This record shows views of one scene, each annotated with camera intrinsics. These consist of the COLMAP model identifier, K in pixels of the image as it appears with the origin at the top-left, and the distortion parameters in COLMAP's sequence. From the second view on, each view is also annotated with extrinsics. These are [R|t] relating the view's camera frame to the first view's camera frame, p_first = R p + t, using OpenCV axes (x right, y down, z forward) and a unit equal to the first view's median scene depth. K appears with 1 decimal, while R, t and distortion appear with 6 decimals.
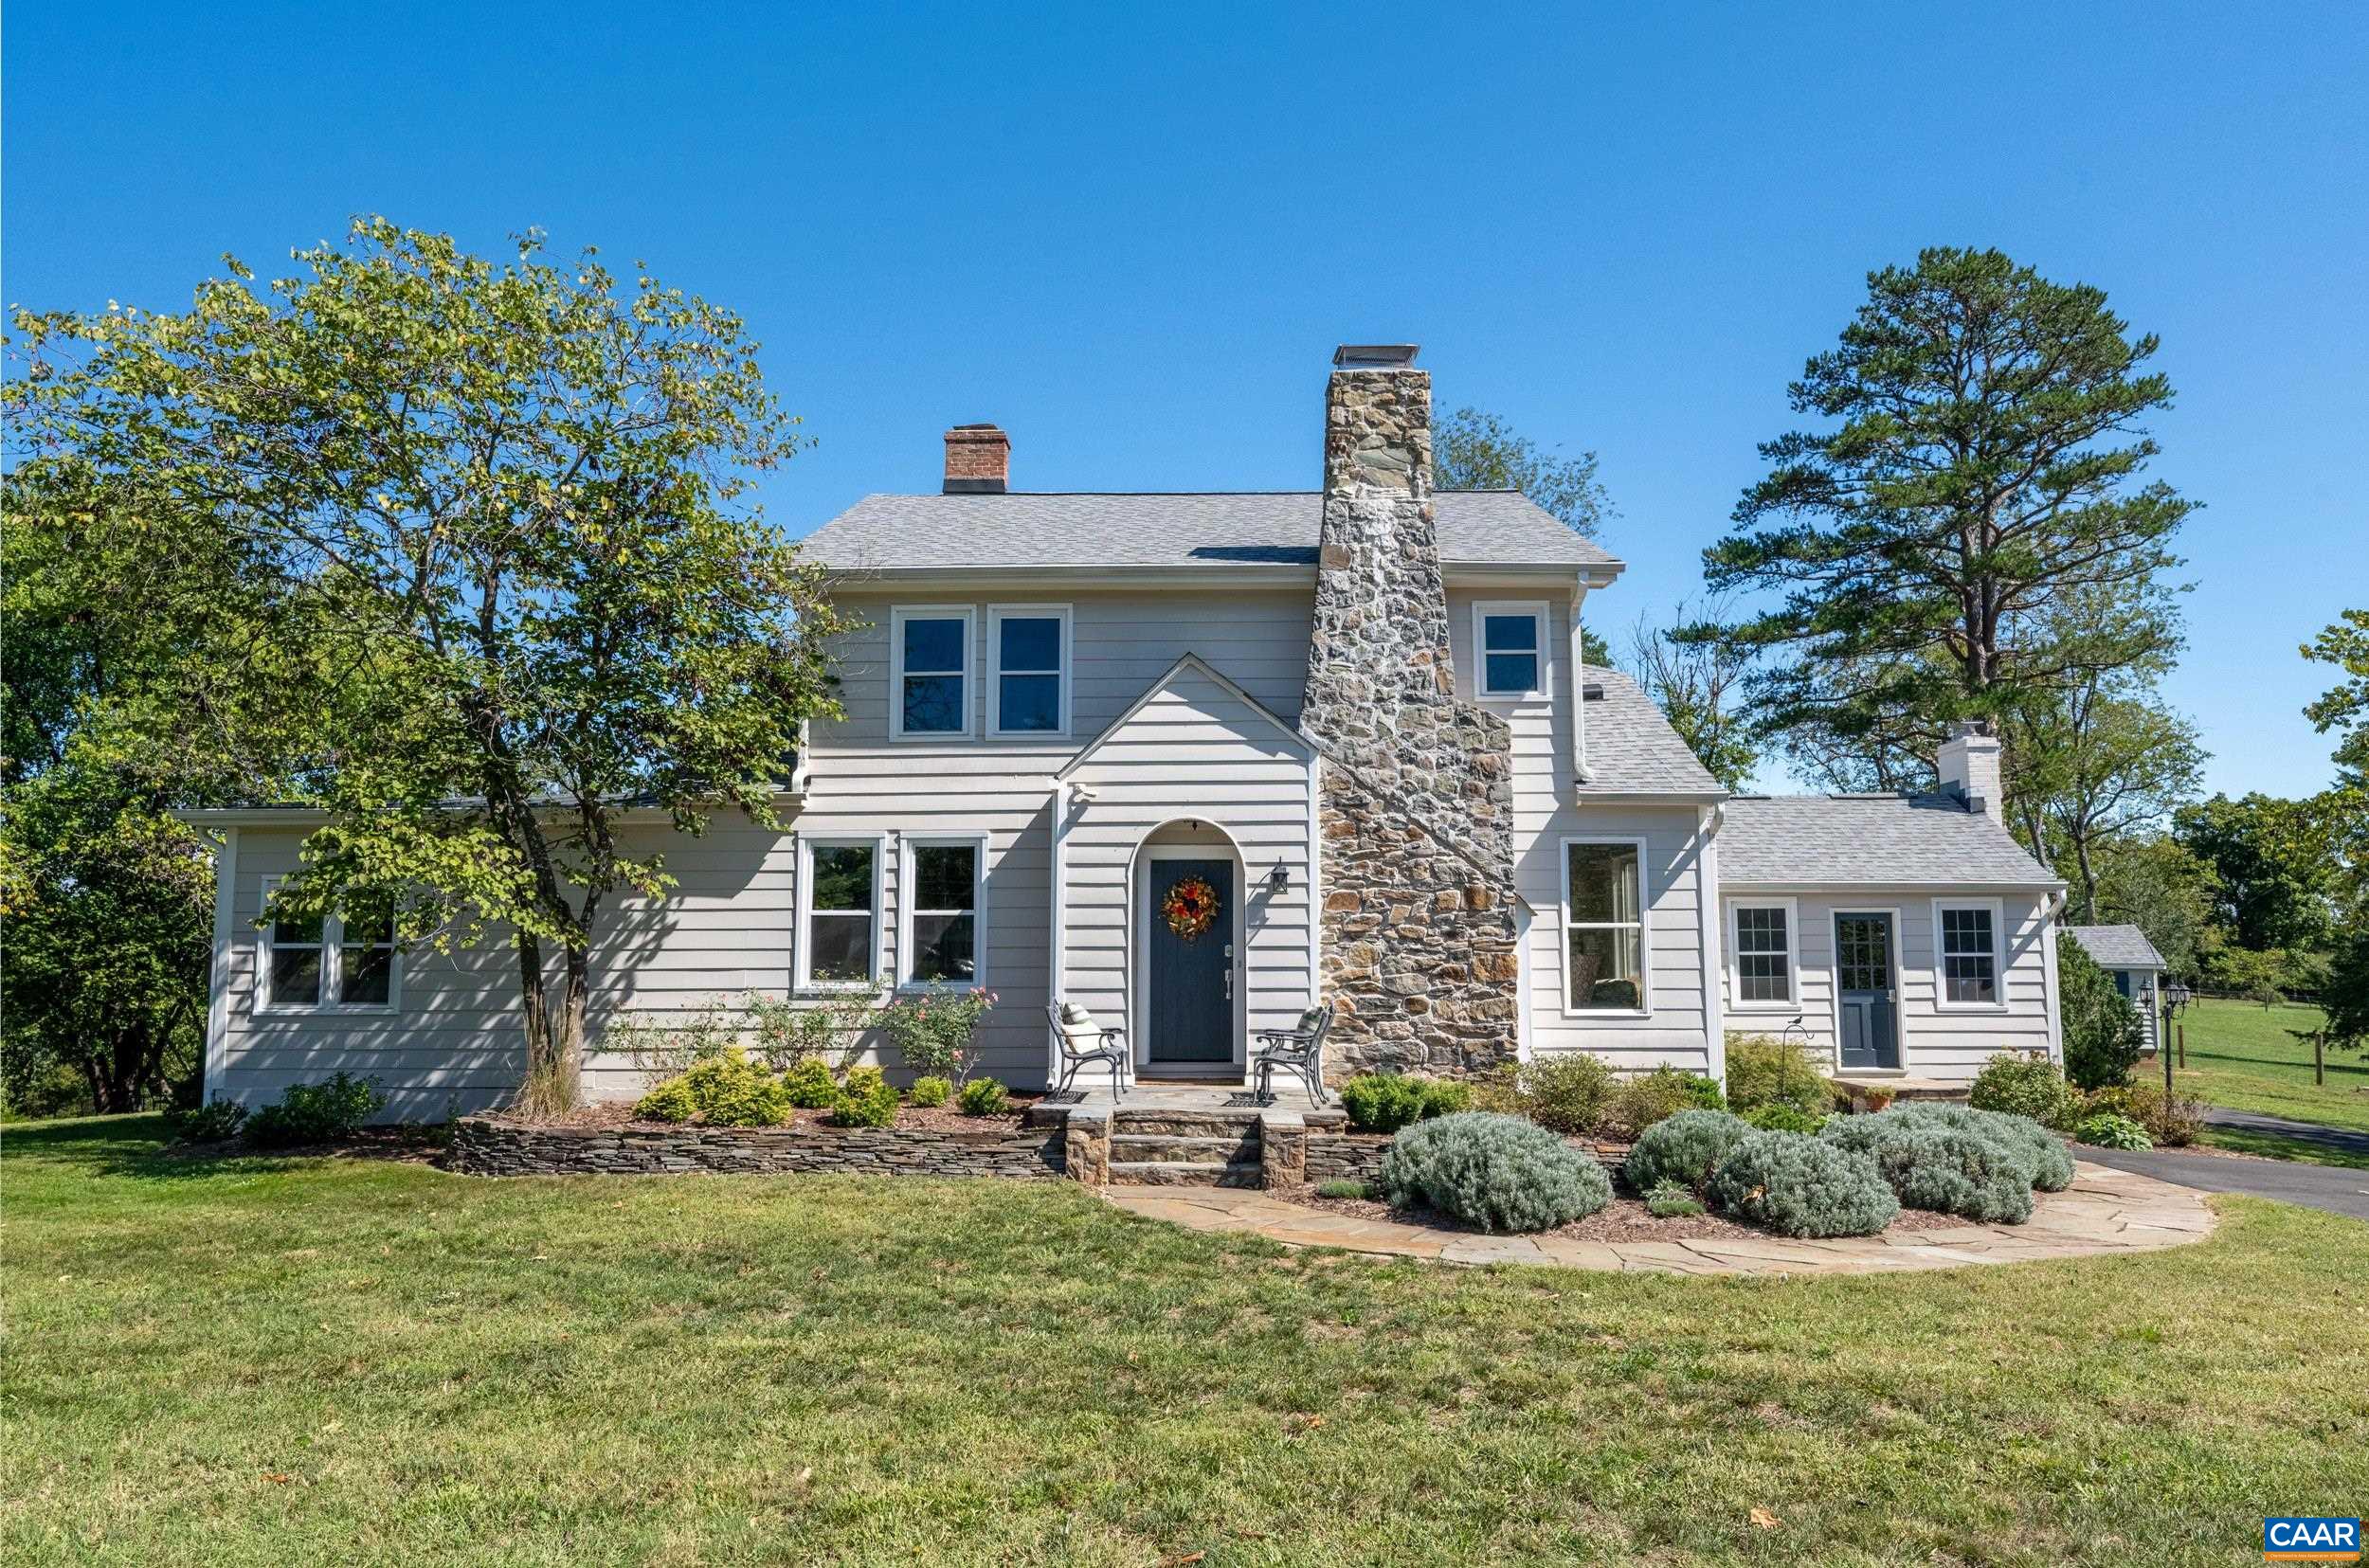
lens RADIAL K [[1518.7, 0, 1214.5], [0, 1518.7, 790.8], [0, 0, 1]] dist [0.000175, 0.000081]
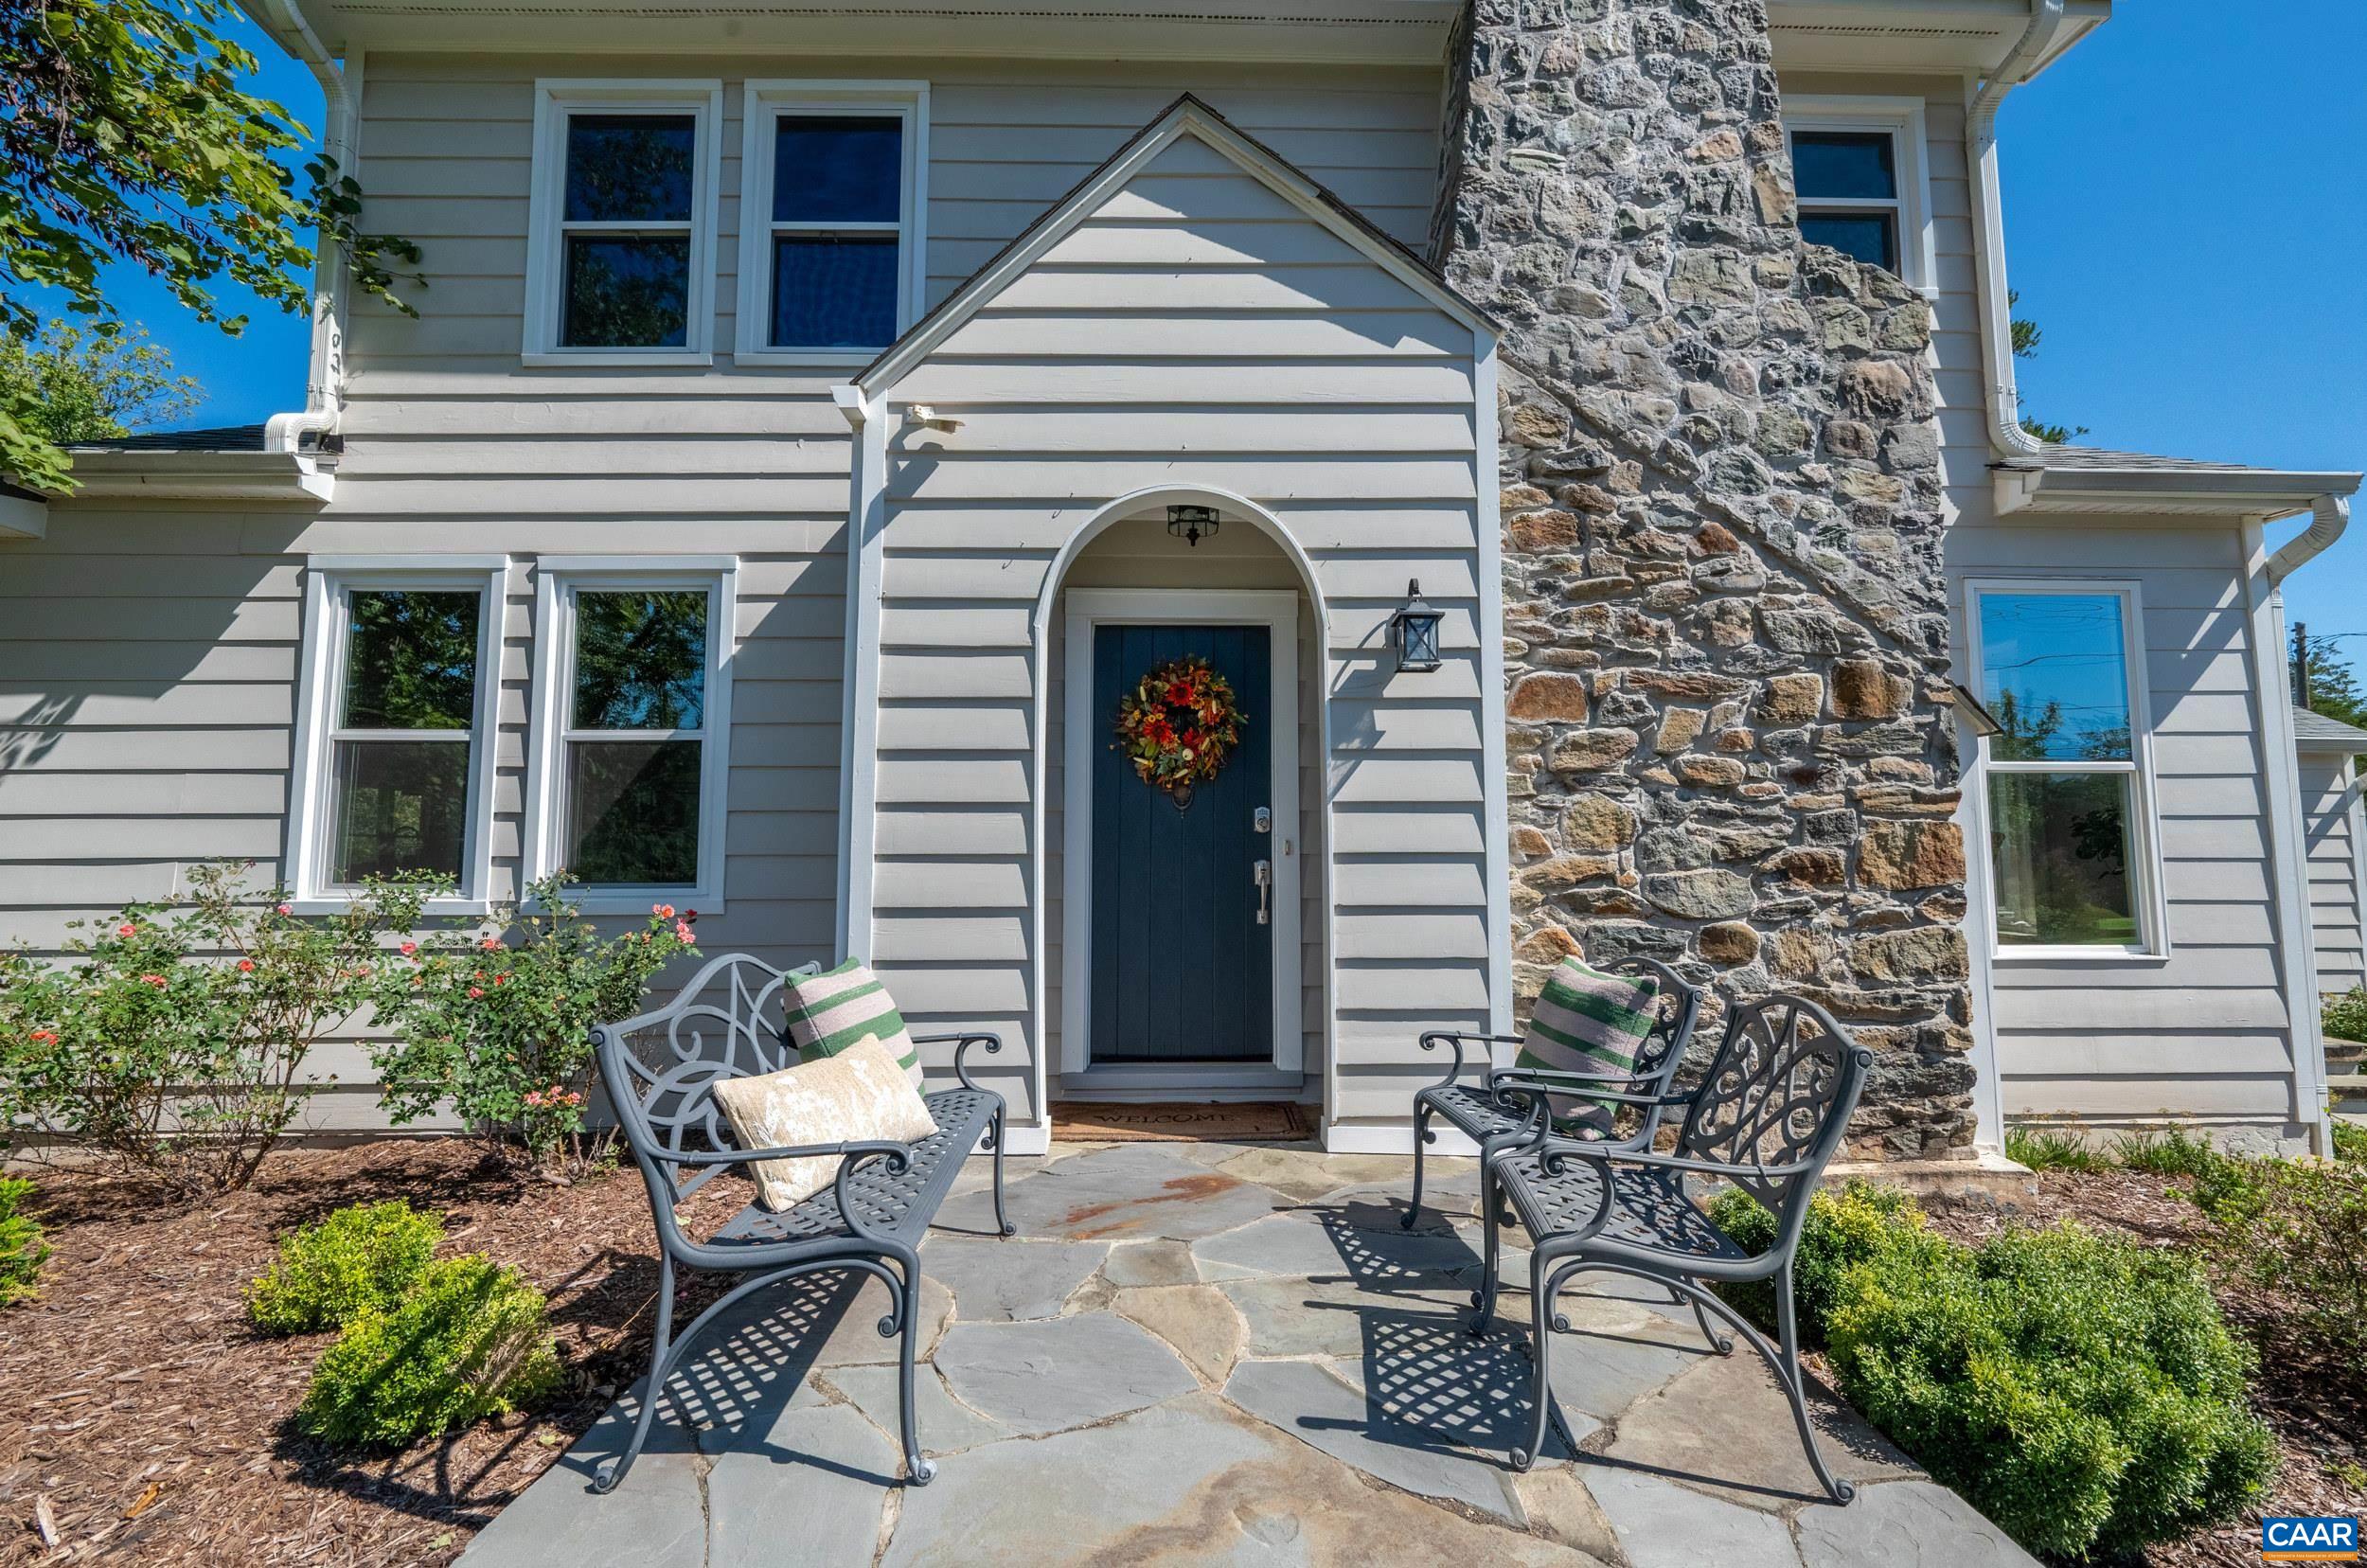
lens RADIAL K [[999.1, 0, 1185.6], [0, 999.1, 772.0], [0, 0, 1]] dist [-0.001211, -0.000618]
pose [[0.999222, 0.003460, 0.039294, -0.026742], [-0.004455, 0.999671, 0.025249, 0.085441], [-0.039194, -0.025405, 0.998909, 0.716277]]
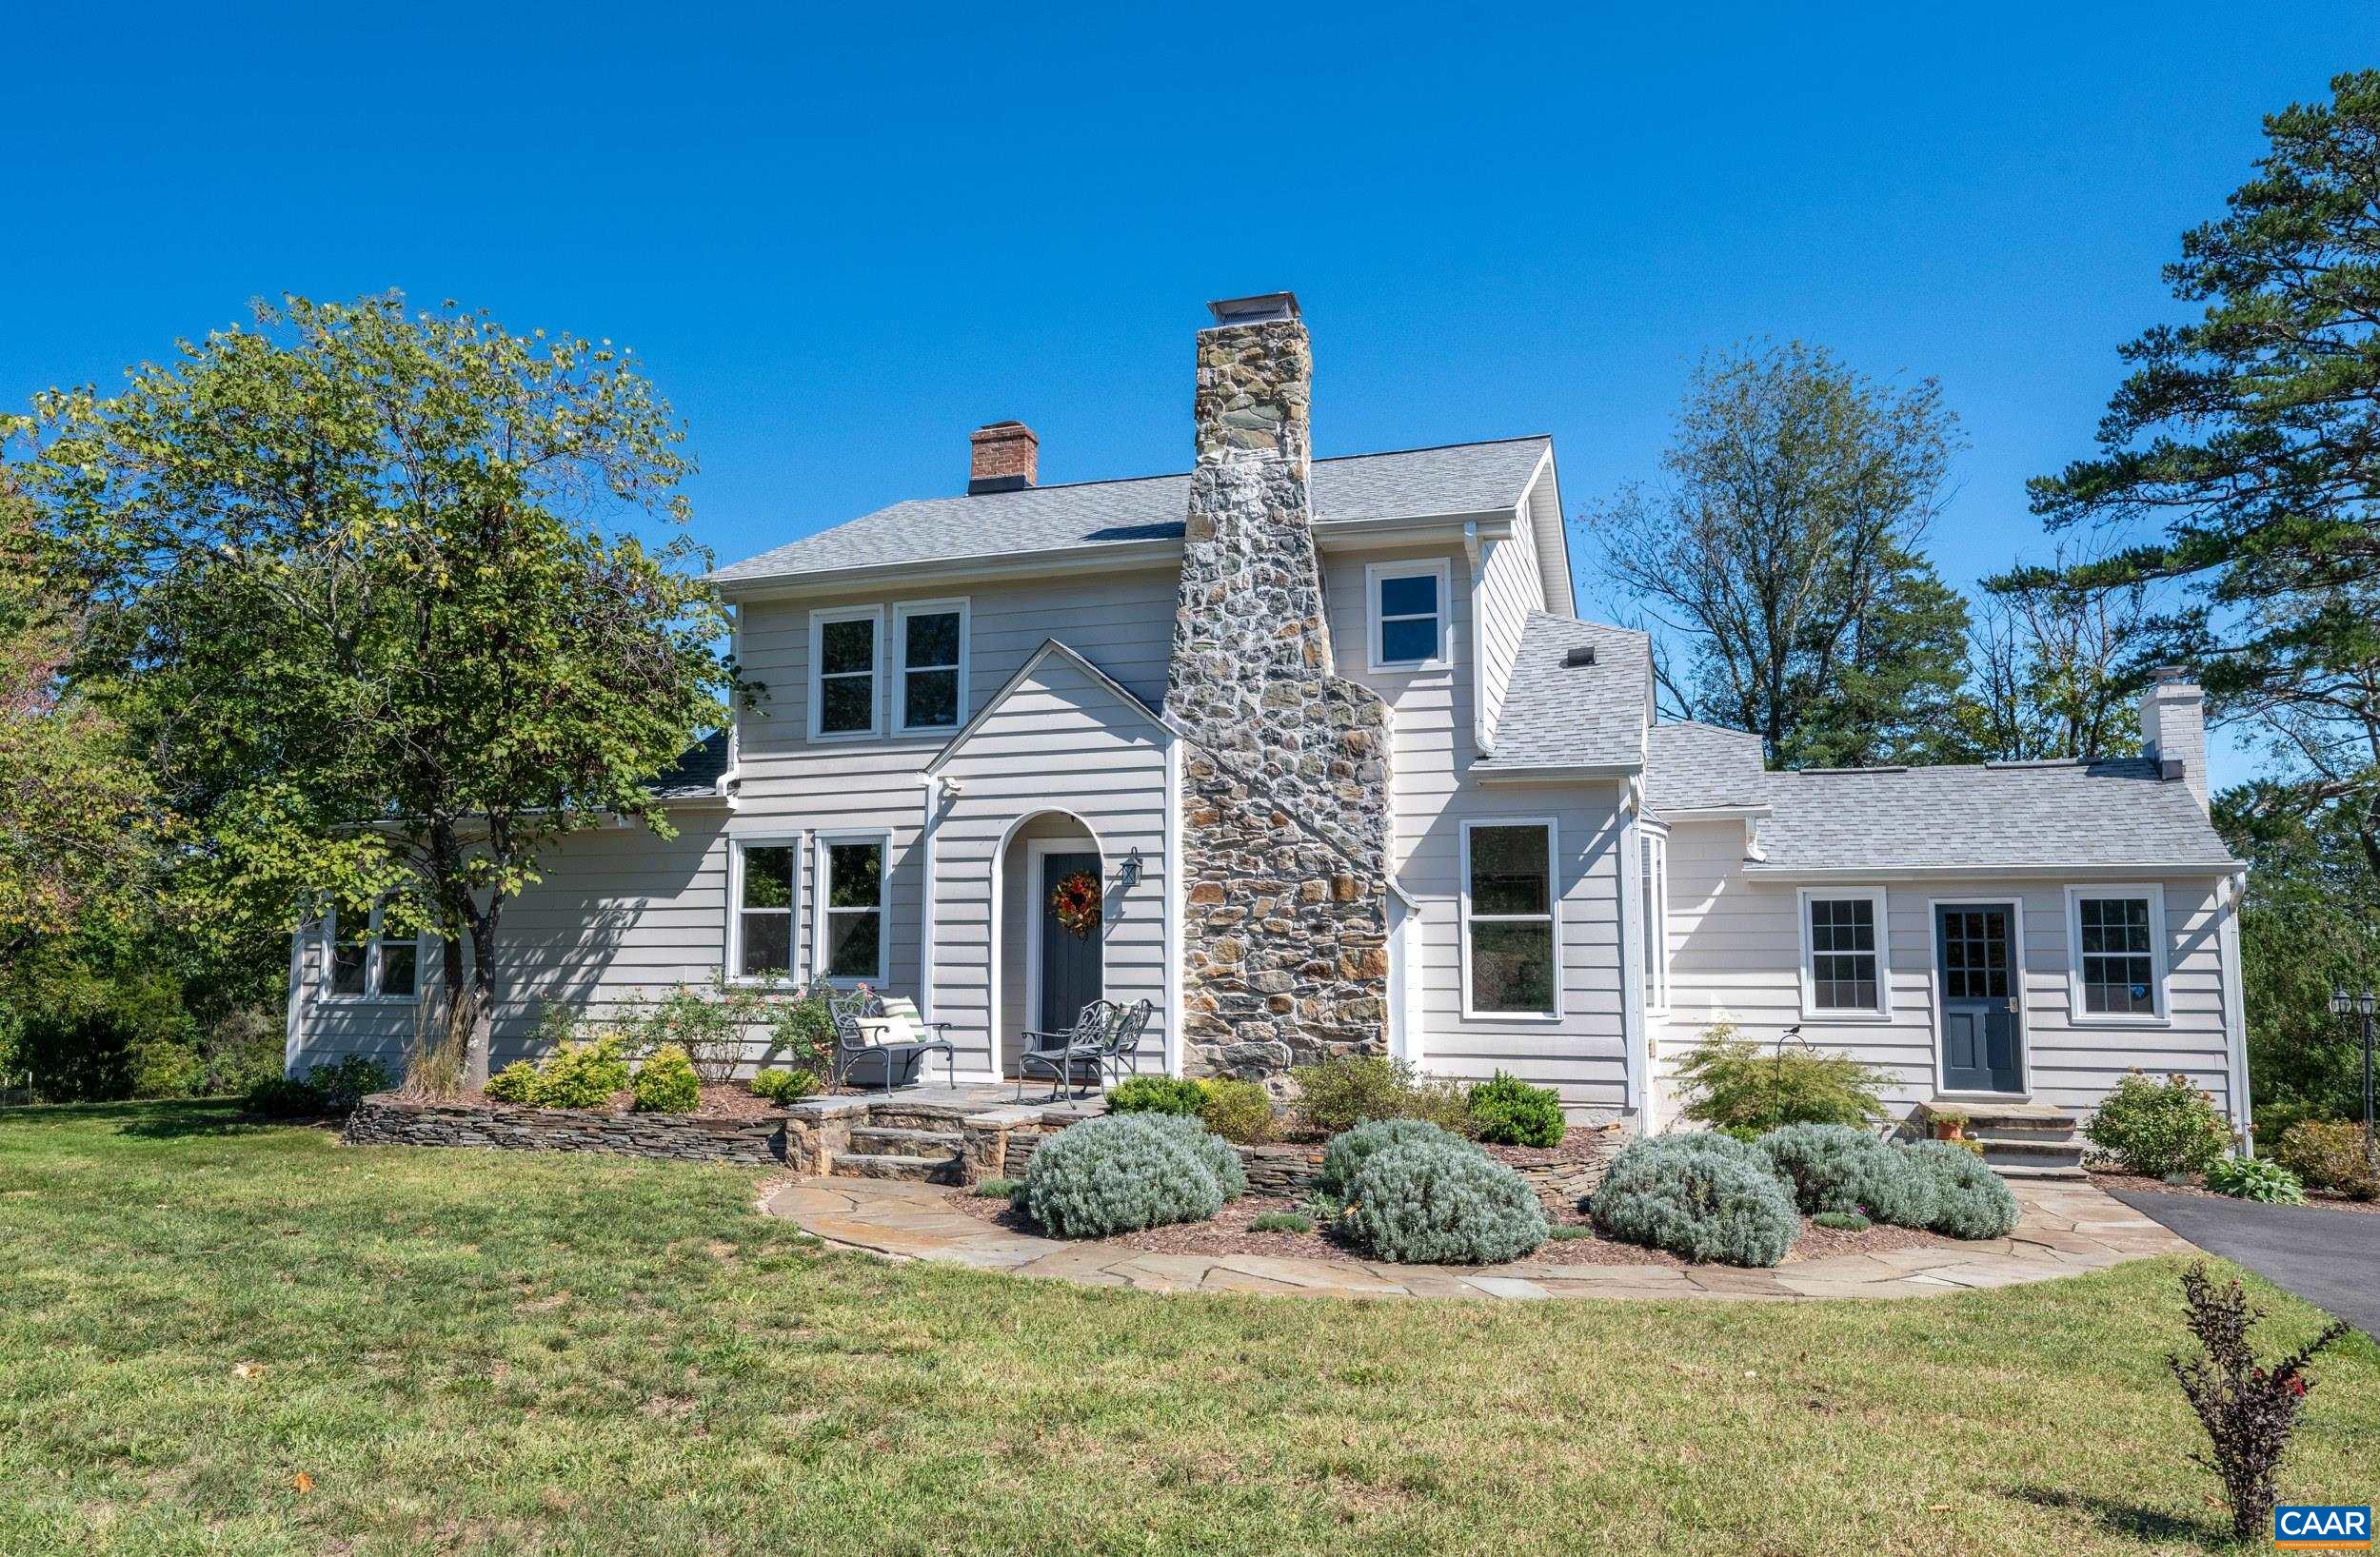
lens RADIAL K [[1588.2, 0, 1189.0], [0, 1588.2, 803.9], [0, 0, 1]] dist [-0.000057, 0.002178]
pose [[0.952887, -0.028116, -0.302019, 0.367872], [0.029638, 0.999561, 0.000455, 0.016271], [0.301874, -0.009385, 0.953302, 0.058587]]
